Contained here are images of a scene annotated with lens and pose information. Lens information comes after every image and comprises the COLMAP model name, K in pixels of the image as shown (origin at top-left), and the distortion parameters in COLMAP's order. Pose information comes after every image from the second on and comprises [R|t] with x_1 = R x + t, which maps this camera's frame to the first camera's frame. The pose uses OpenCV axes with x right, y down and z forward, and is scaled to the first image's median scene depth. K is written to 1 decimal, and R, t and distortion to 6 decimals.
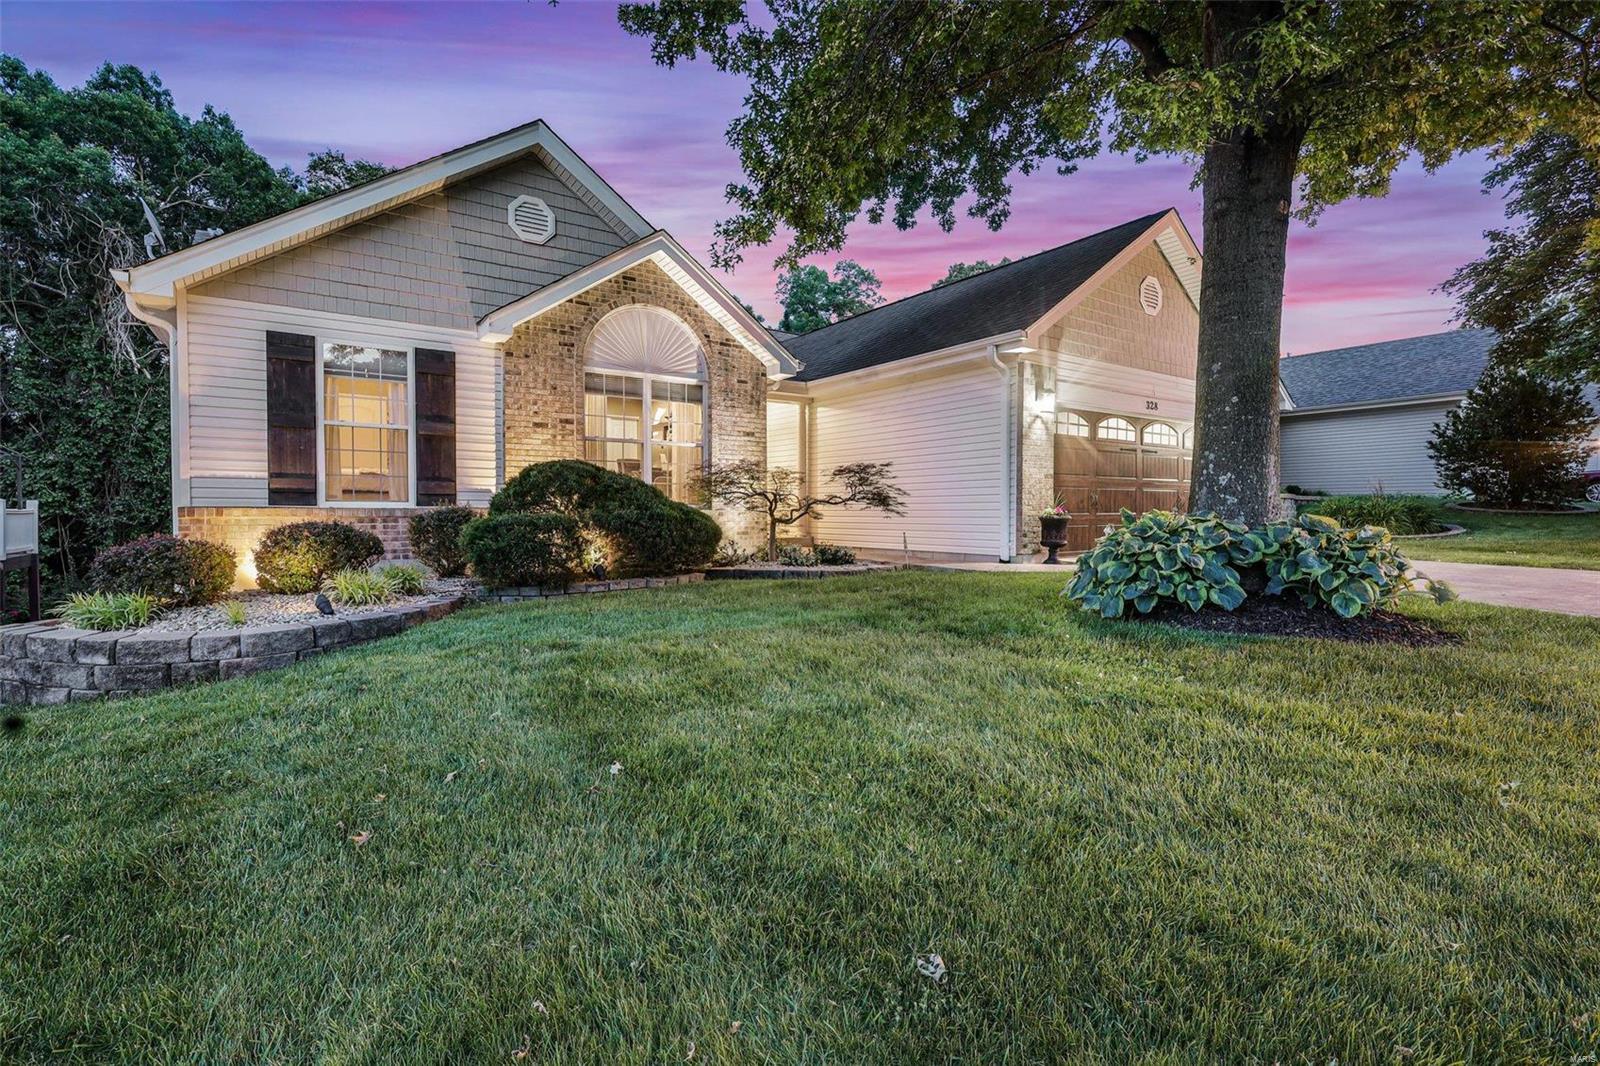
lens RADIAL K [[740.7, 0, 800.0], [0, 740.7, 533.0], [0, 0, 1]] dist [-0.001395, -0.000317]
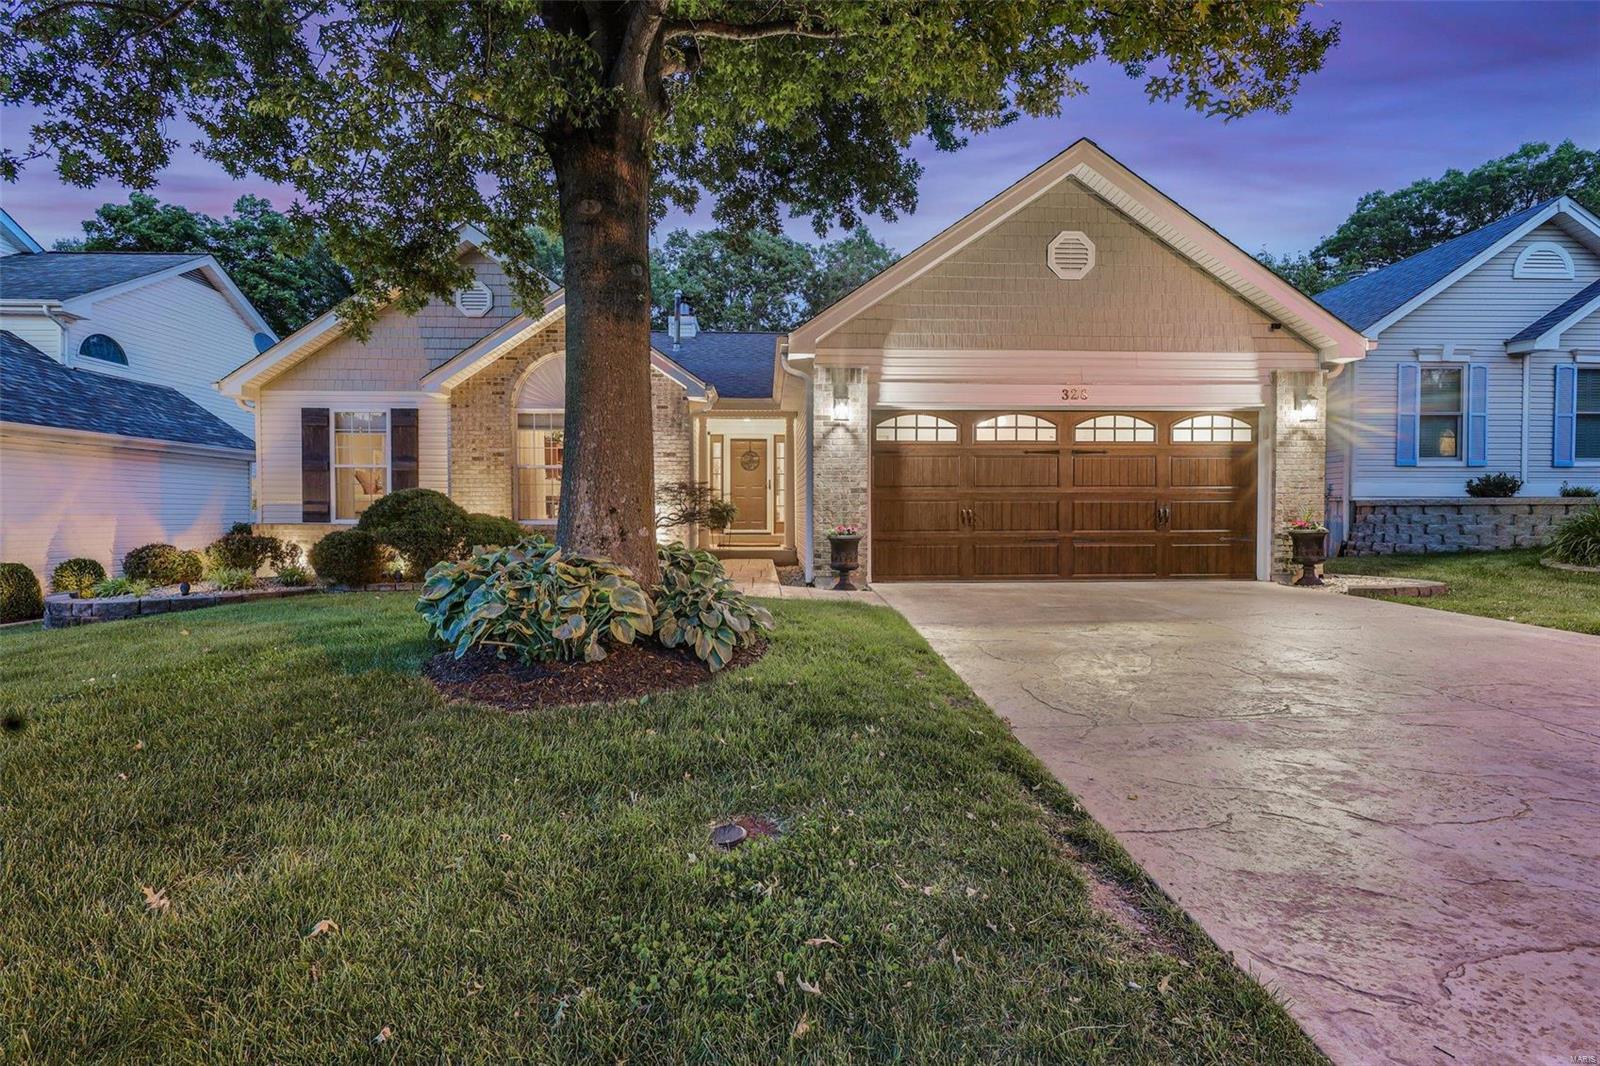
lens RADIAL K [[740.7, 0, 800.0], [0, 740.7, 533.0], [0, 0, 1]] dist [-0.001395, -0.000317]
pose [[0.841533, 0.012772, -0.540055, 0.793666], [-0.014384, 0.999896, 0.001234, -0.026592], [0.540014, 0.006730, 0.841629, 0.221911]]
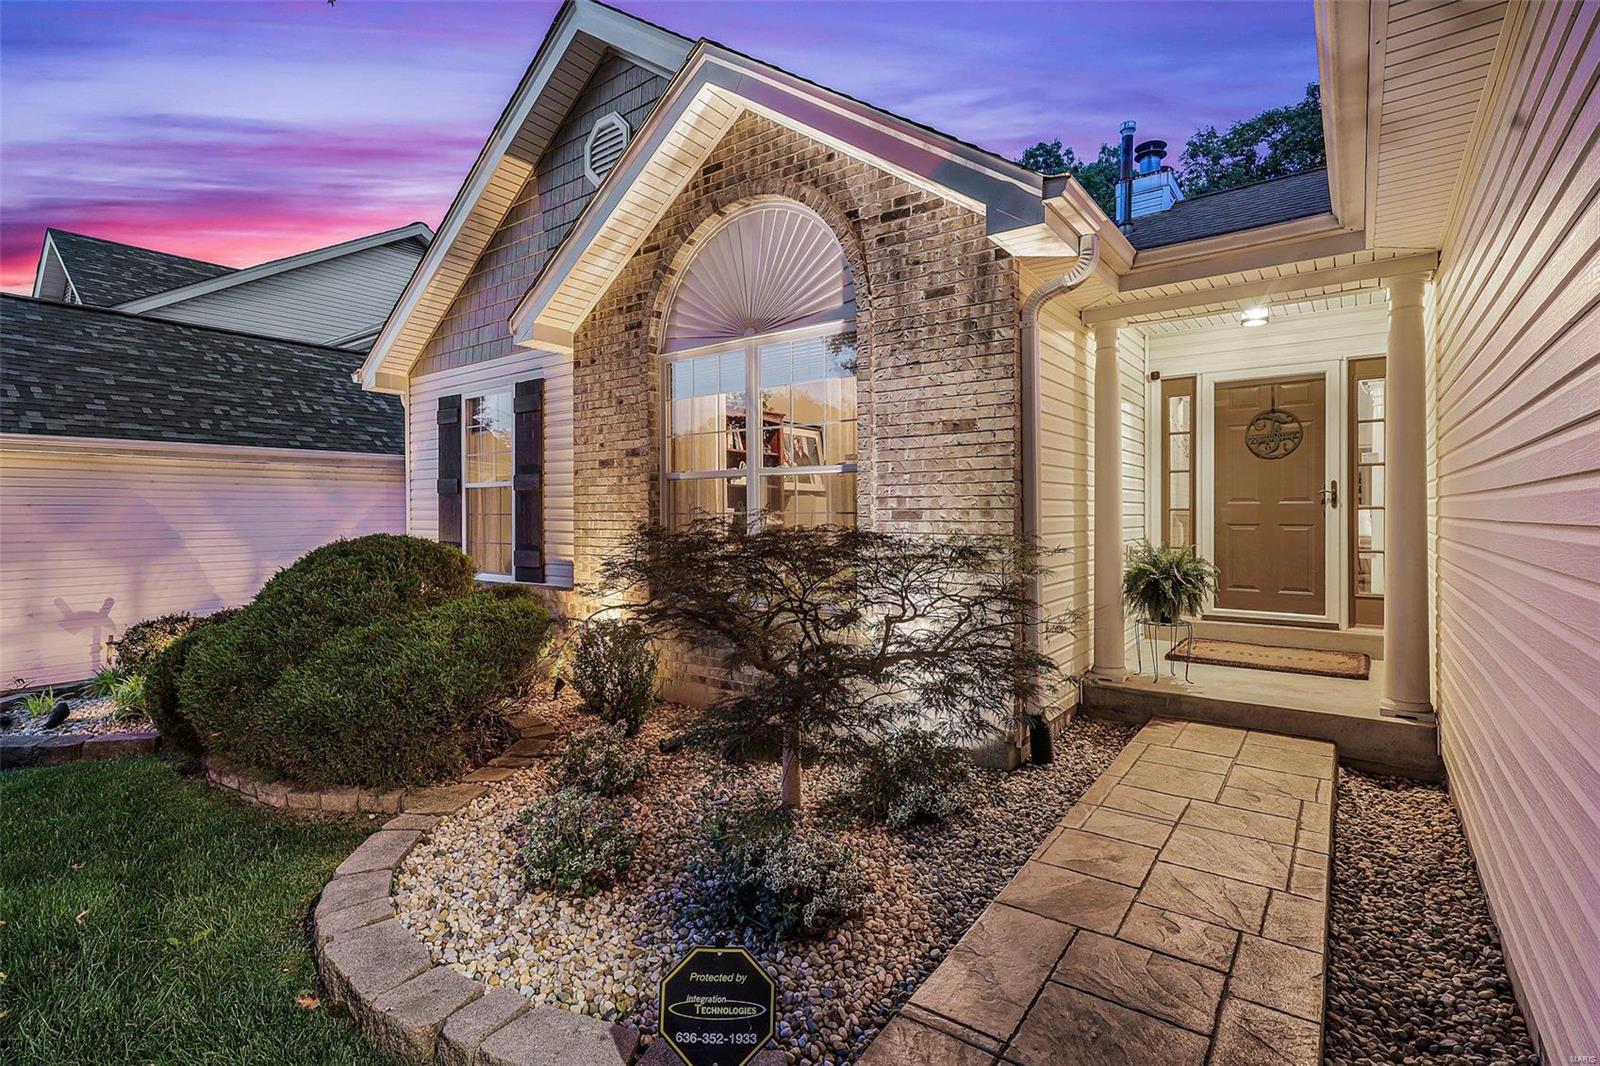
lens RADIAL K [[751.6, 0, 793.9], [0, 751.6, 519.5], [0, 0, 1]] dist [-0.003348, -0.000409]
pose [[0.301482, 0.005916, -0.953454, 0.314079], [-0.021302, 0.999773, -0.000532, -0.098397], [0.953234, 0.020471, 0.301540, 0.941834]]
